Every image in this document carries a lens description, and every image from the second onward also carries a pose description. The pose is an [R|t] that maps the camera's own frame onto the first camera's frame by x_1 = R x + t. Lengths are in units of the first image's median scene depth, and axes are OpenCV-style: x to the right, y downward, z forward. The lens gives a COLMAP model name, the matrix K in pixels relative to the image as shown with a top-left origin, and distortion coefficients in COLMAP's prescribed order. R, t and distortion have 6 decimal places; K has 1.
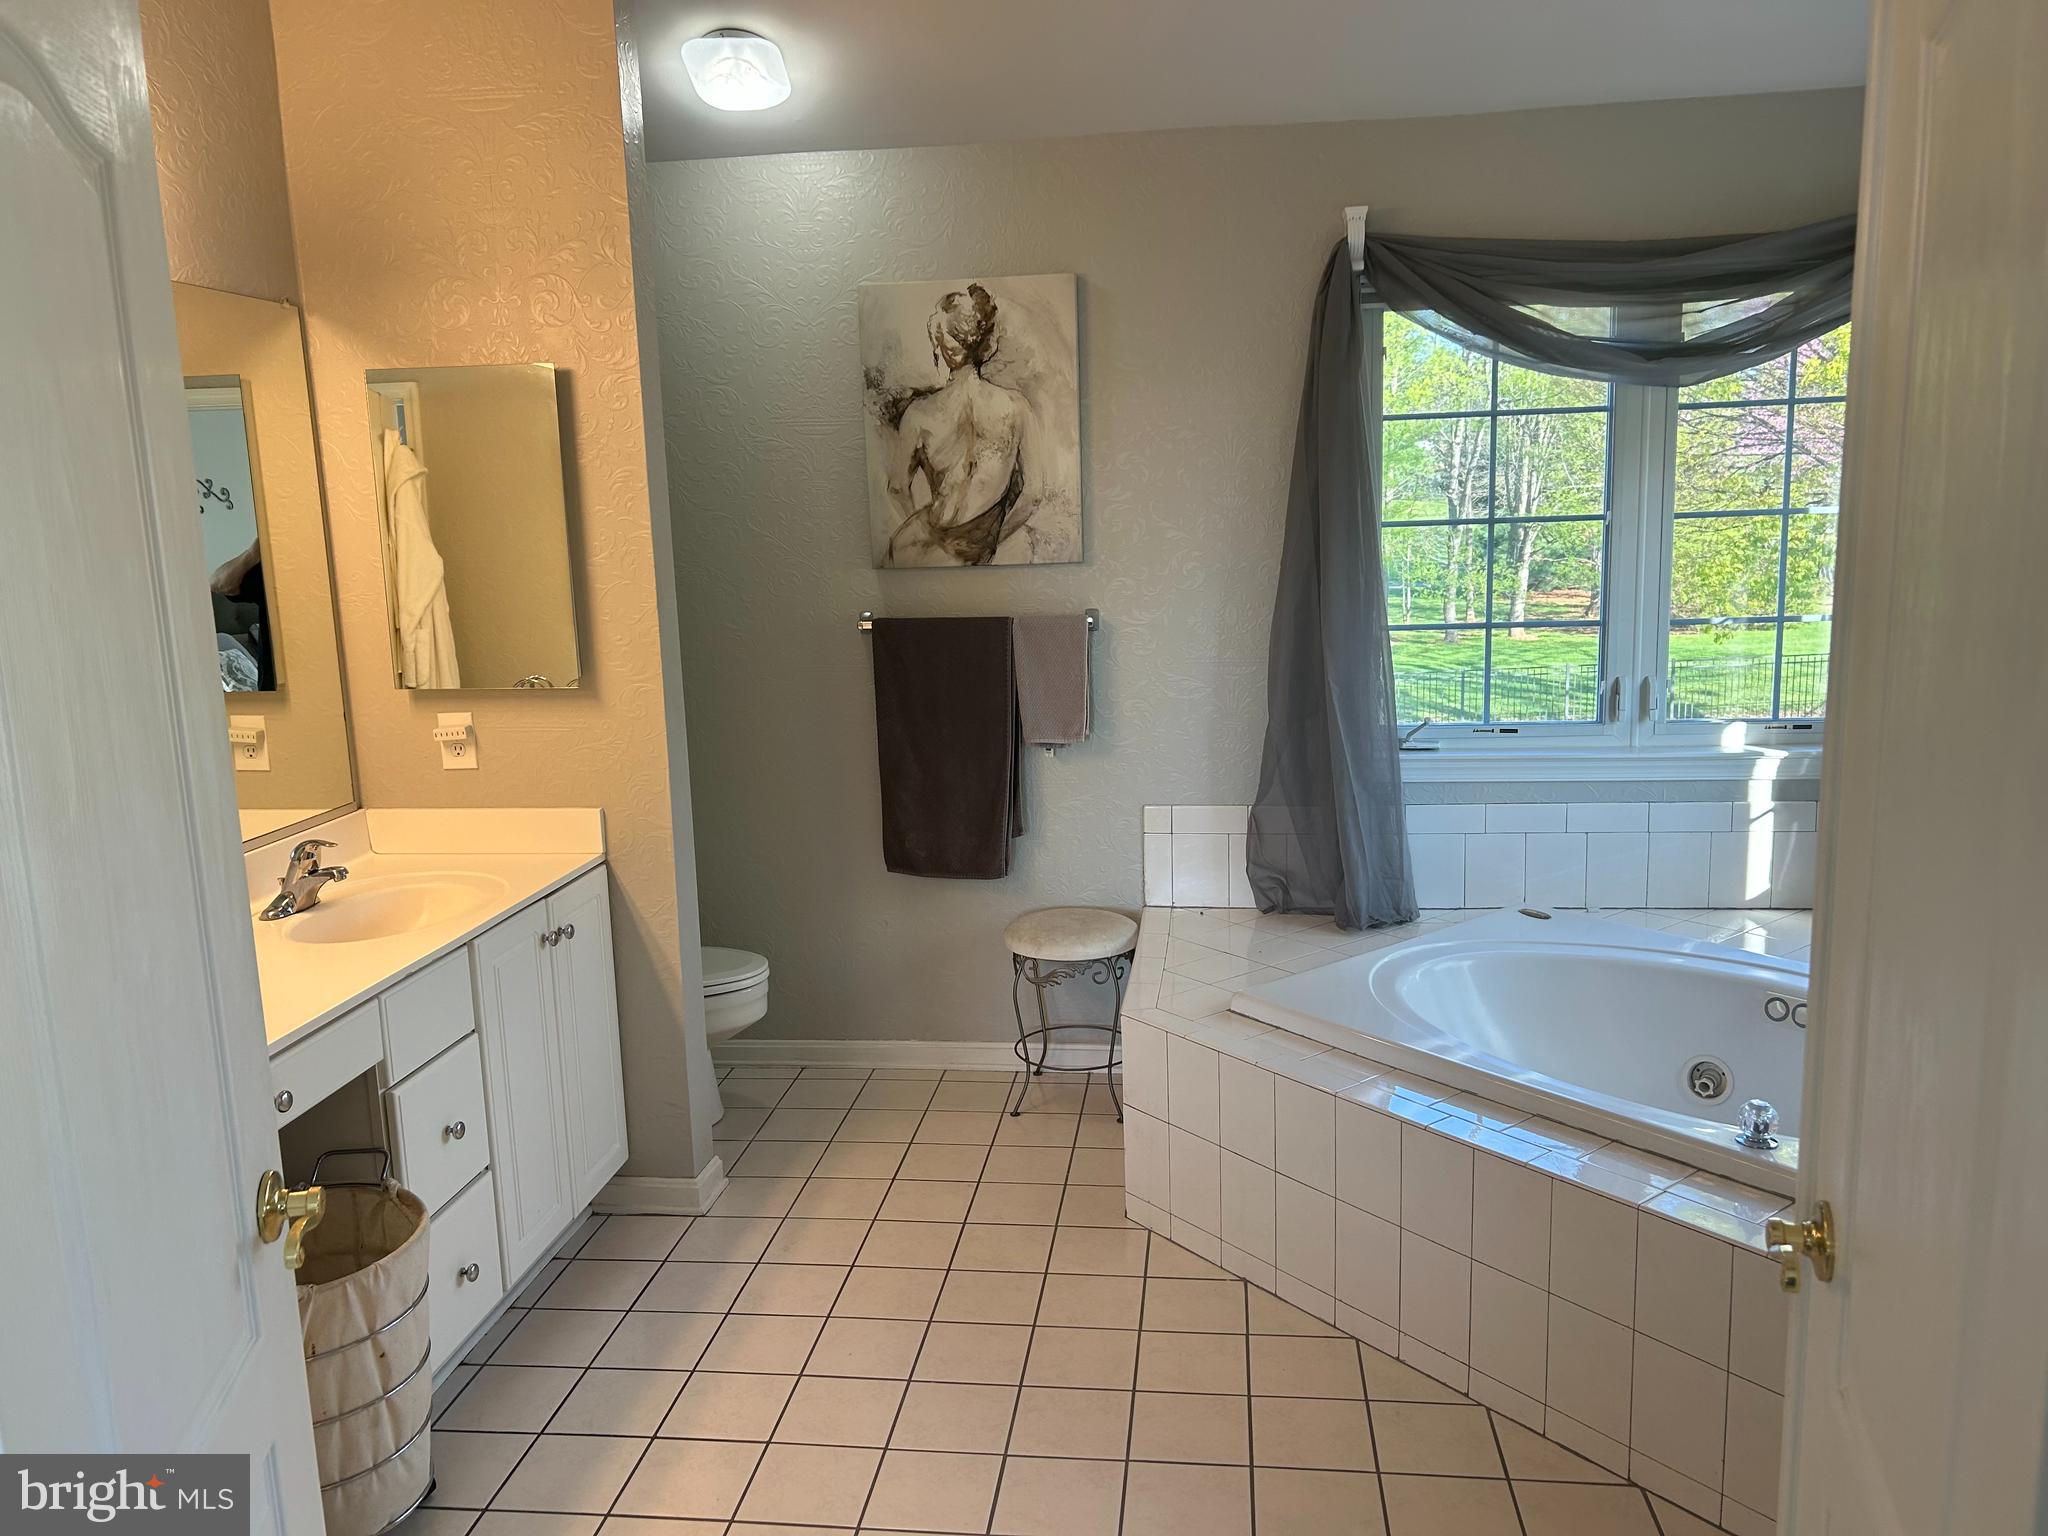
lens RADIAL K [[1538.8, 0, 1025.3], [0, 1538.8, 778.5], [0, 0, 1]] dist [0.051750, -0.058290]
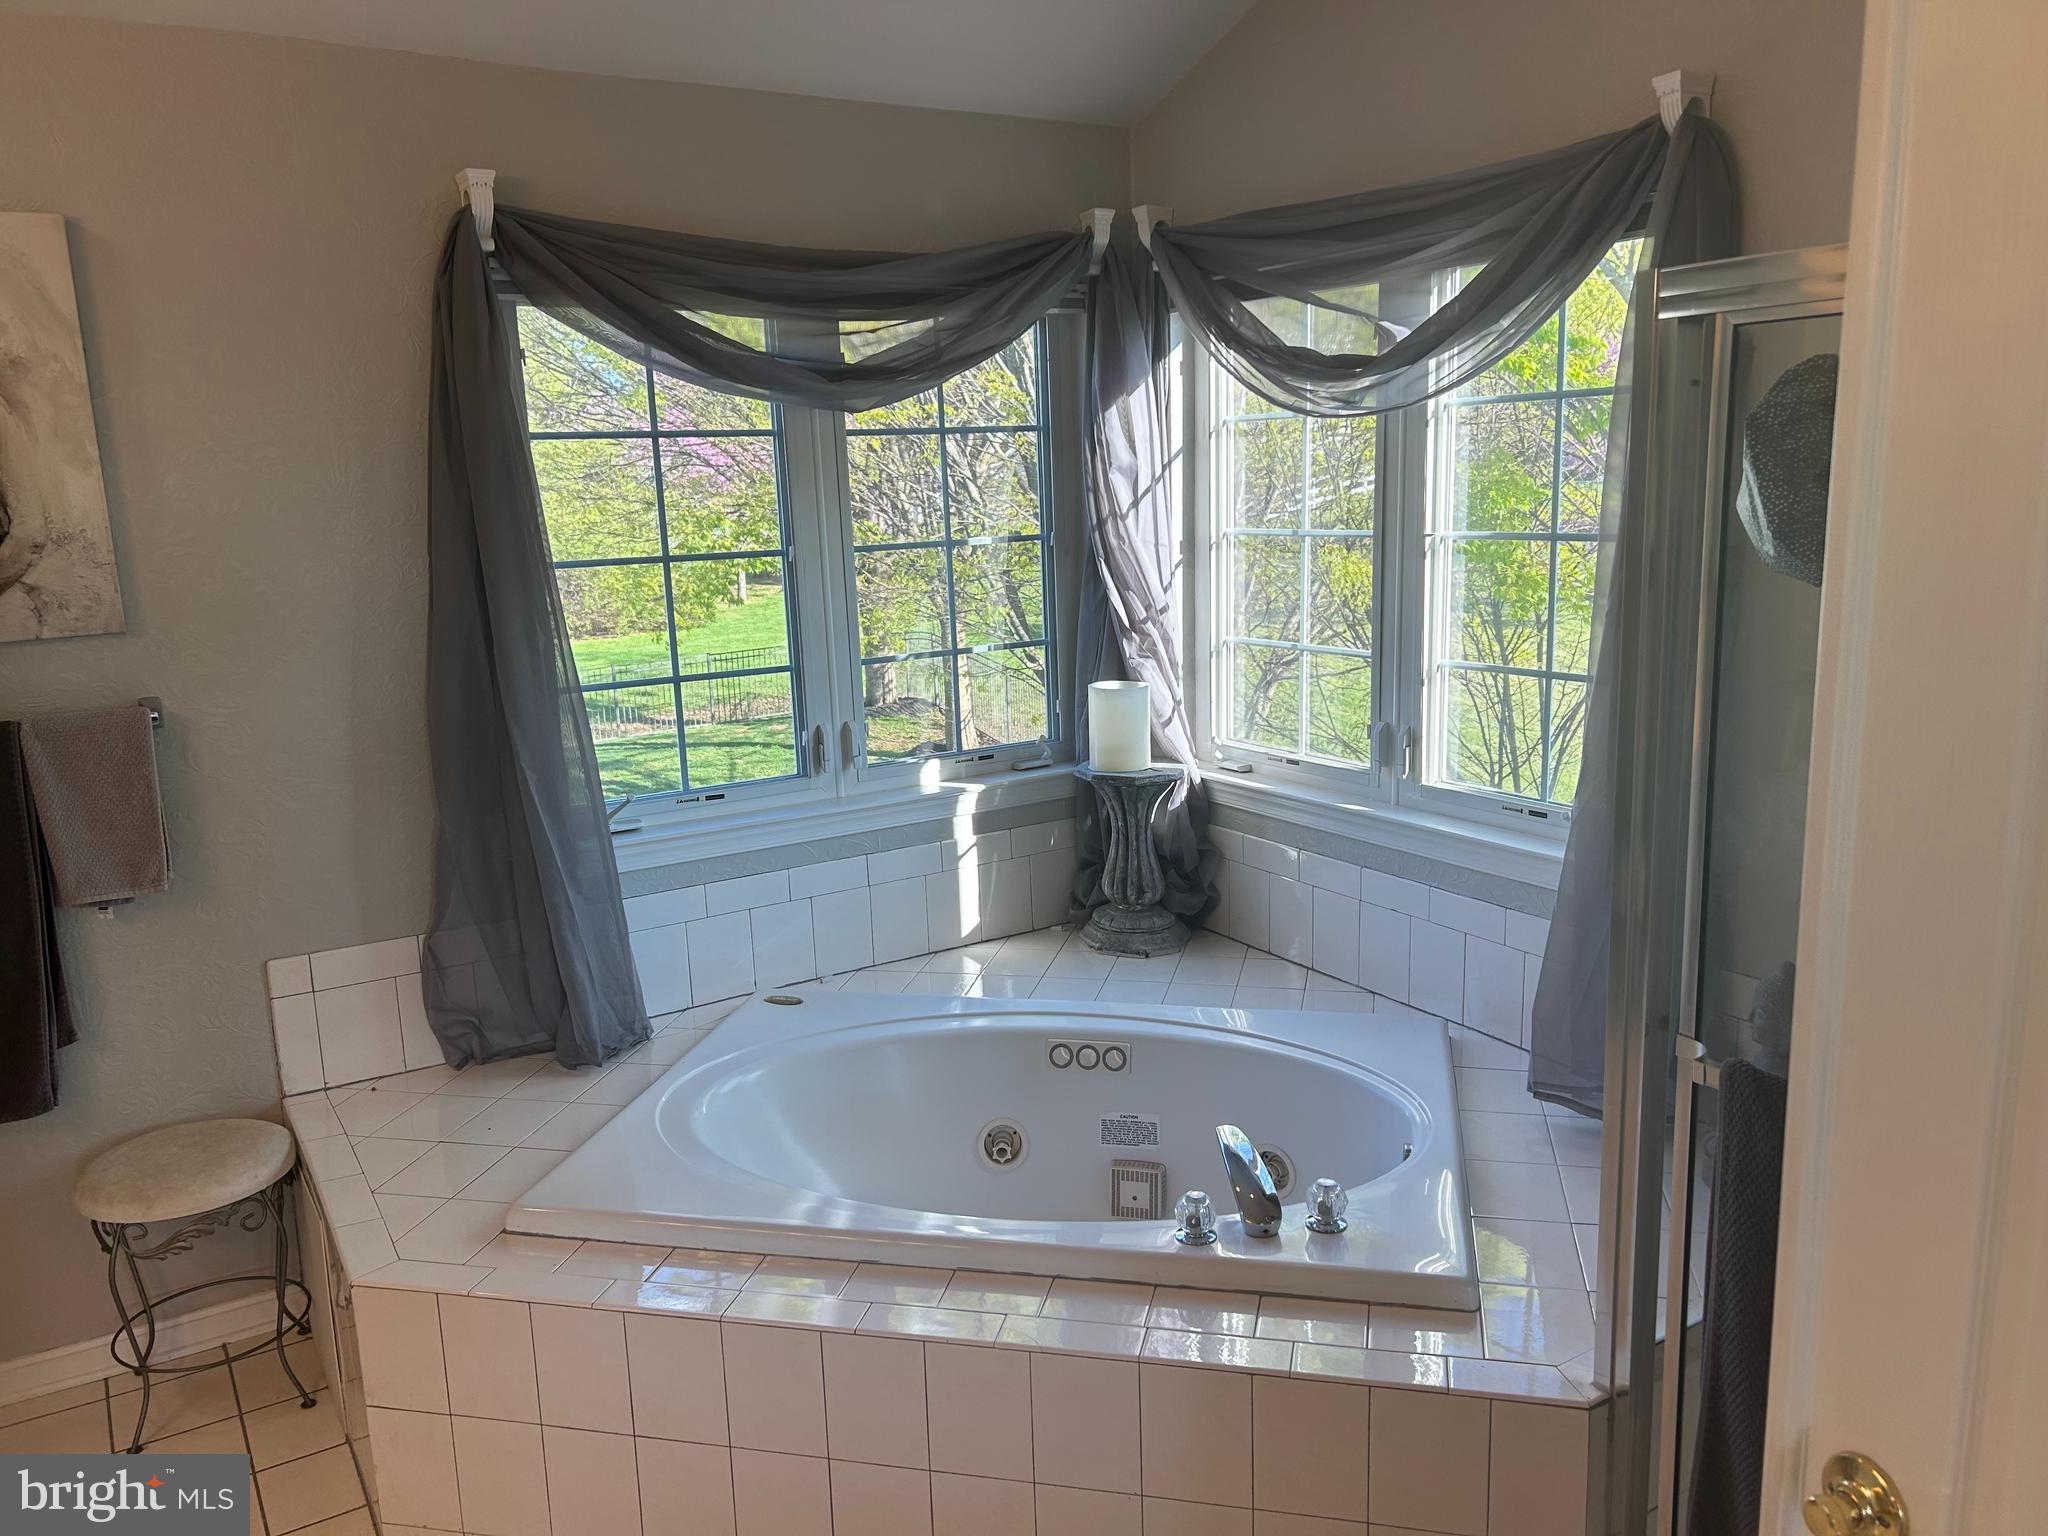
lens RADIAL K [[1538.8, 0, 1042.8], [0, 1538.8, 775.3], [0, 0, 1]] dist [0.051750, -0.058290]
pose [[0.771612, -0.118663, 0.624927, -0.091307], [0.122858, 0.991748, 0.036621, -0.053393], [-0.624116, 0.048521, 0.779824, 0.207293]]
